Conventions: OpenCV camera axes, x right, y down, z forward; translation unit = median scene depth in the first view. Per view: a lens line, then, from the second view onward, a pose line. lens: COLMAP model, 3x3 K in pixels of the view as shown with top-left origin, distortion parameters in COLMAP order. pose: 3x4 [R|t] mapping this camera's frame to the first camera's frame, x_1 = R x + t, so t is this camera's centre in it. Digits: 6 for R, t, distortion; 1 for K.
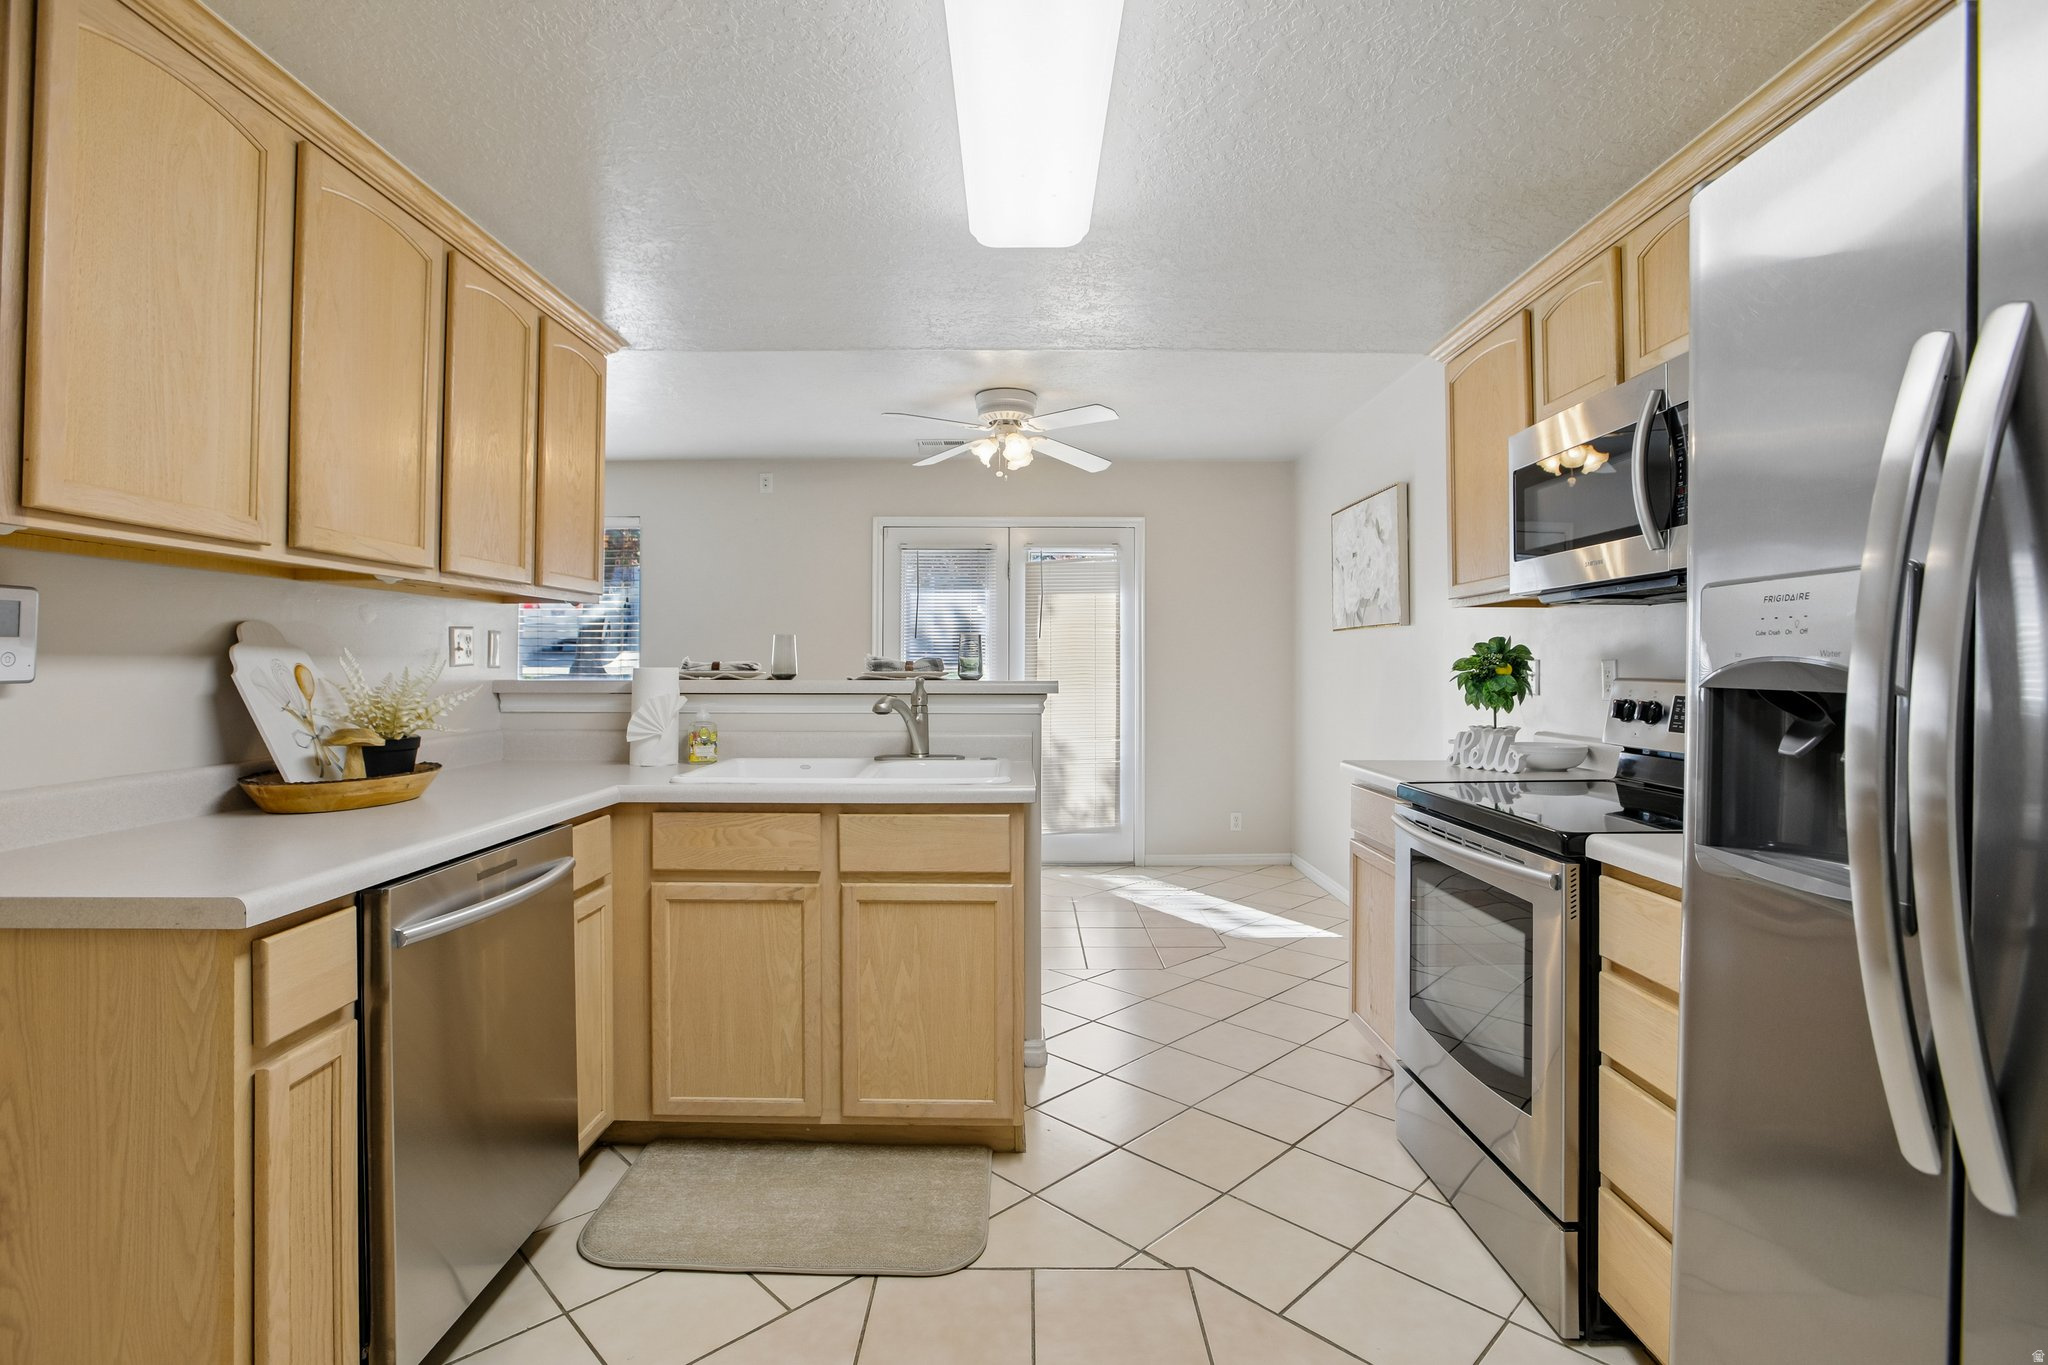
lens RADIAL K [[976.8, 0, 1005.4], [0, 976.8, 660.5], [0, 0, 1]] dist [-0.062575, 0.040688]
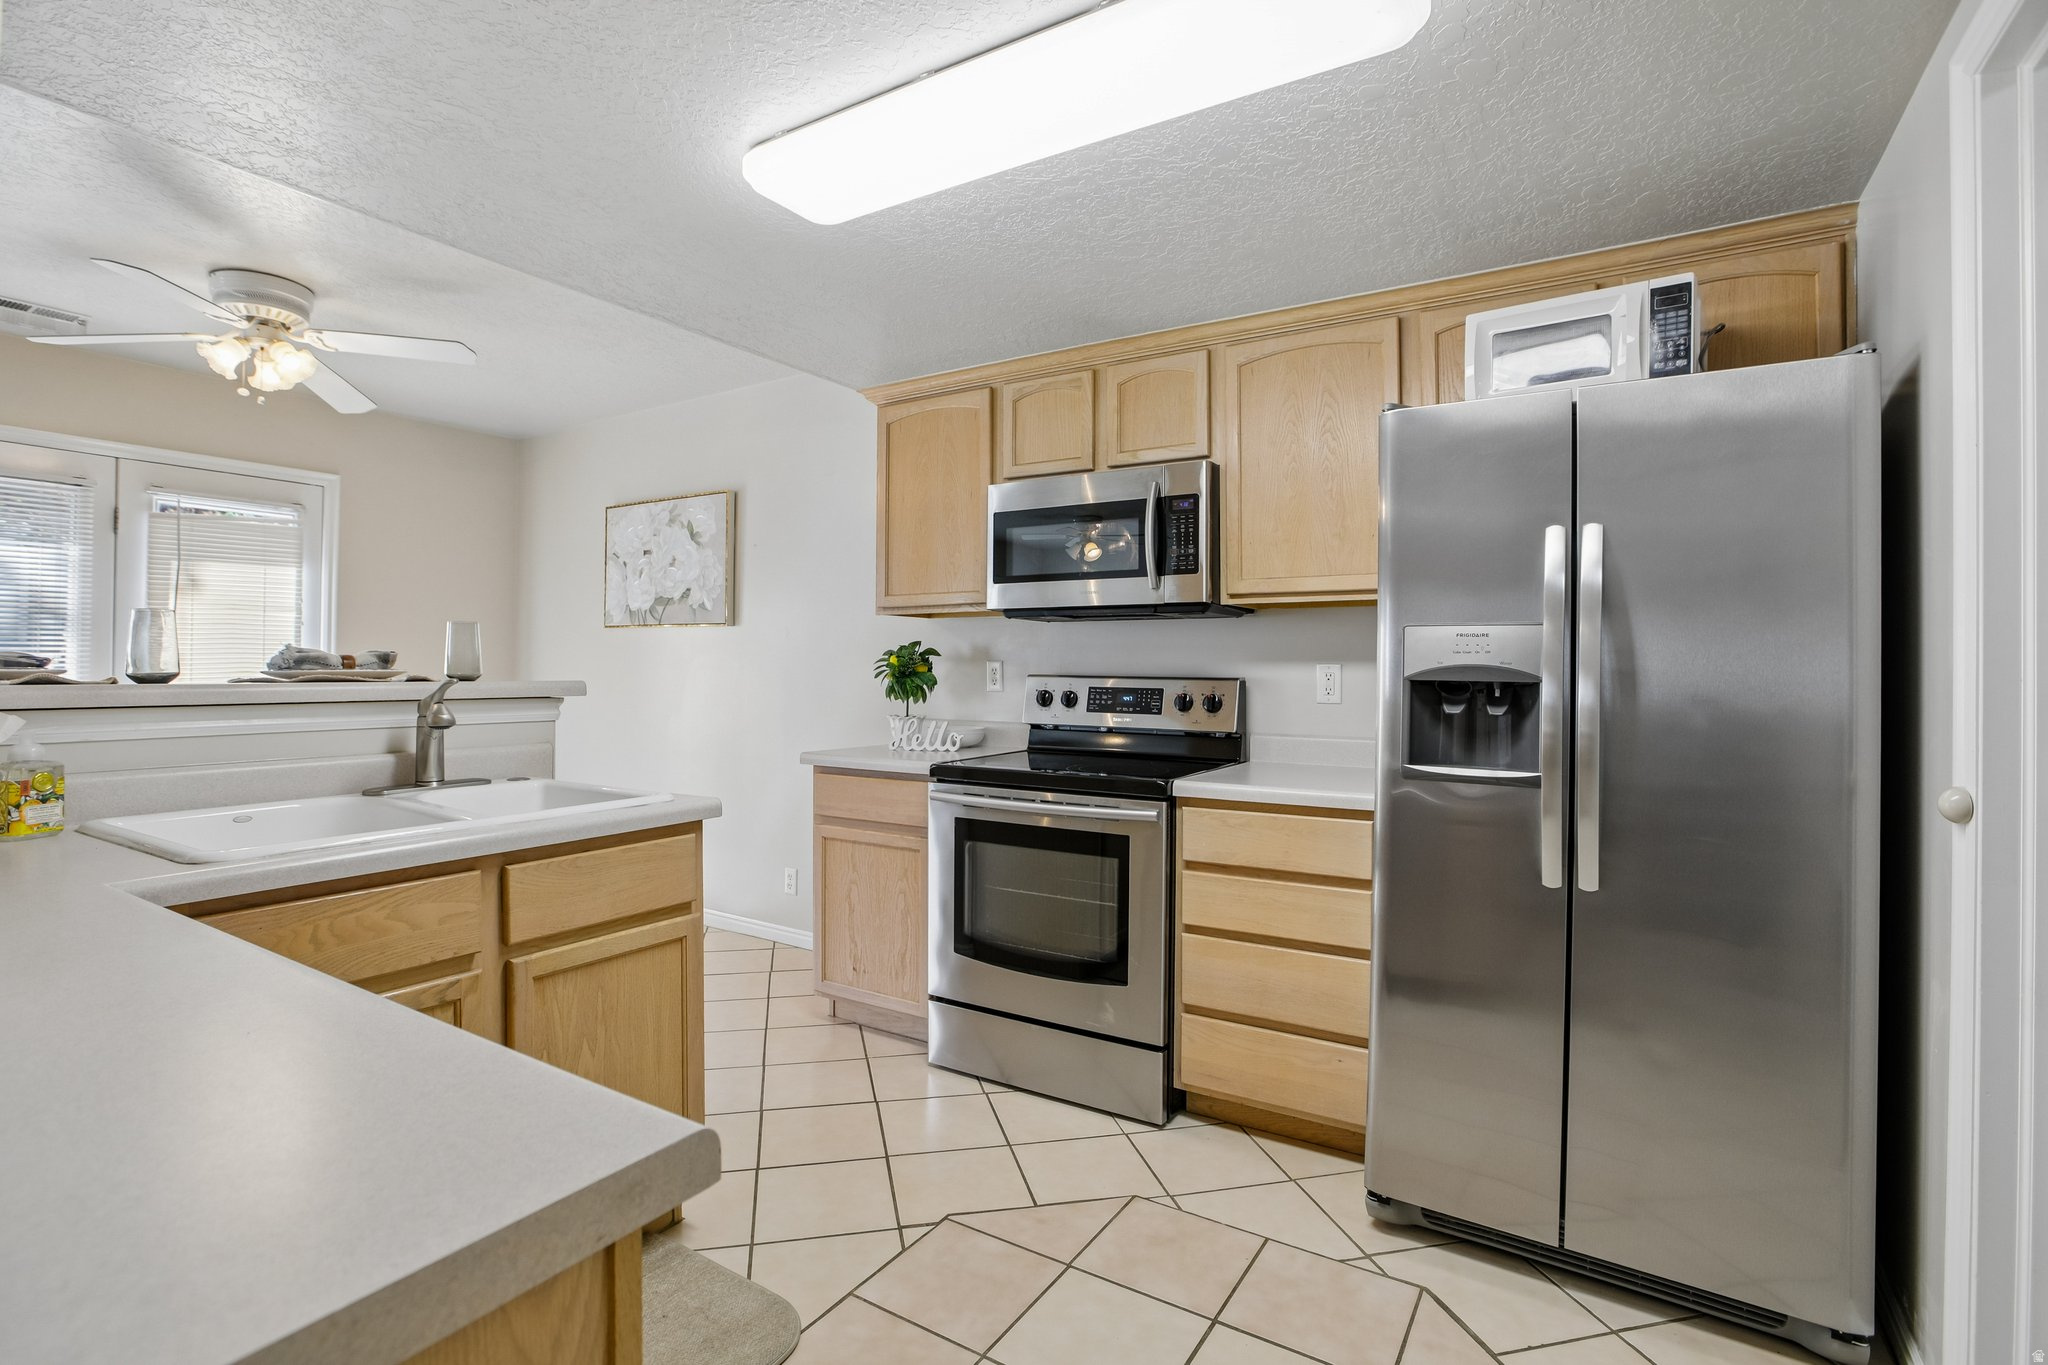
lens RADIAL K [[966.3, 0, 1026.7], [0, 966.3, 674.4], [0, 0, 1]] dist [-0.046934, 0.016766]
pose [[0.534169, -0.003182, 0.845372, -0.474681], [-0.011405, 0.999875, 0.010970, 0.001666], [-0.845301, -0.015501, 0.534065, 0.246597]]
